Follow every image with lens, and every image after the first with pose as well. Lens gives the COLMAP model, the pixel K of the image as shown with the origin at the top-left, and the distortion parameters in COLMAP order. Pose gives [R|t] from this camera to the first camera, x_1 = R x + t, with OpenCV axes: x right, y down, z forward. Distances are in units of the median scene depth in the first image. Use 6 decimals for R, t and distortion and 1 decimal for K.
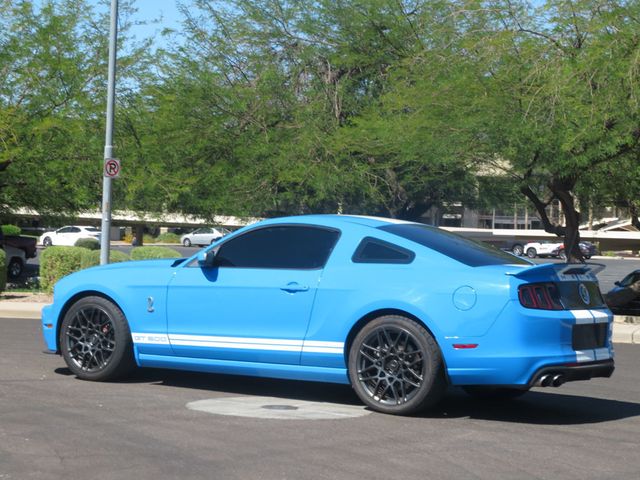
lens RADIAL K [[1472.7, 0, 320.0], [0, 1472.7, 240.0], [0, 0, 1]] dist [0.008020, -0.373723]
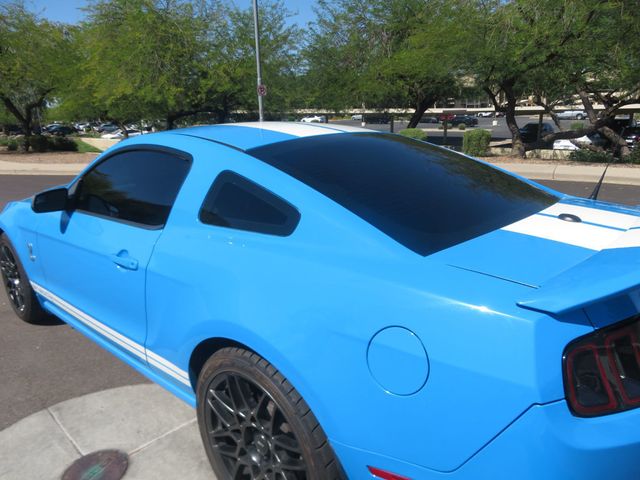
lens RADIAL K [[470.4, 0, 320.0], [0, 470.4, 240.0], [0, 0, 1]] dist [-0.005427, 0.008353]
pose [[0.983251, -0.010101, -0.181977, 0.034592], [0.055938, 0.966998, 0.248566, -0.006566], [0.173460, -0.254582, 0.951367, 0.306641]]
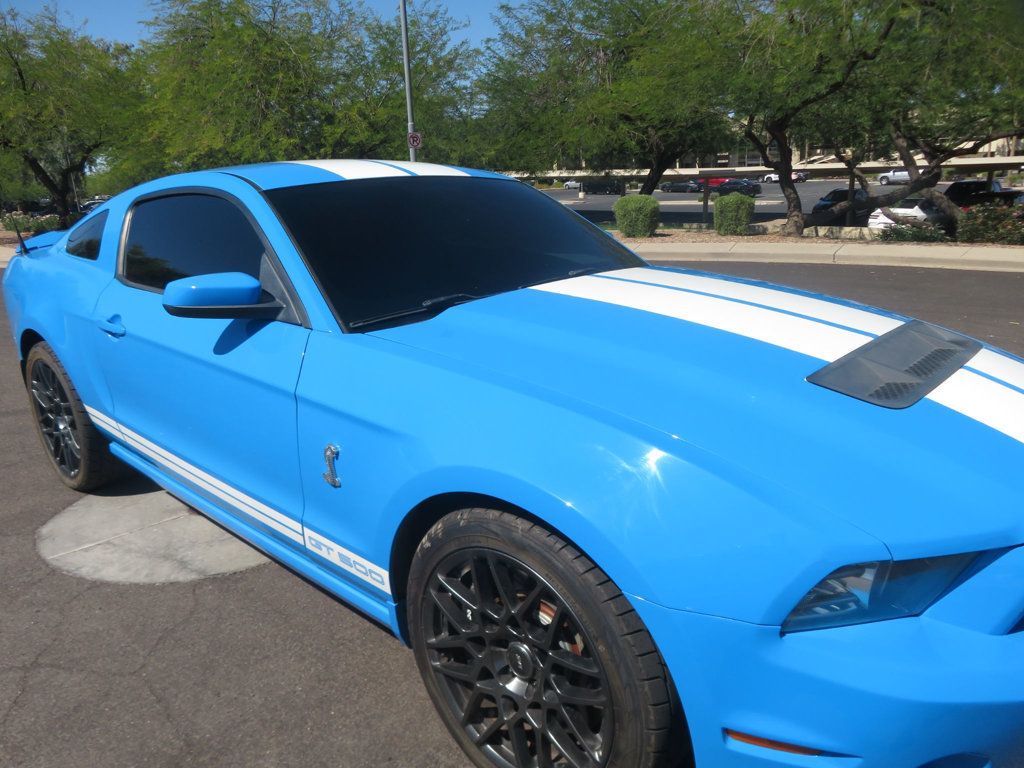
lens RADIAL K [[752.6, 0, 512.0], [0, 752.6, 384.0], [0, 0, 1]] dist [-0.005427, 0.008353]
pose [[0.981766, -0.018278, -0.189212, 0.052773], [0.066076, 0.966111, 0.249527, -0.000793], [0.178239, -0.257479, 0.949703, 0.264655]]
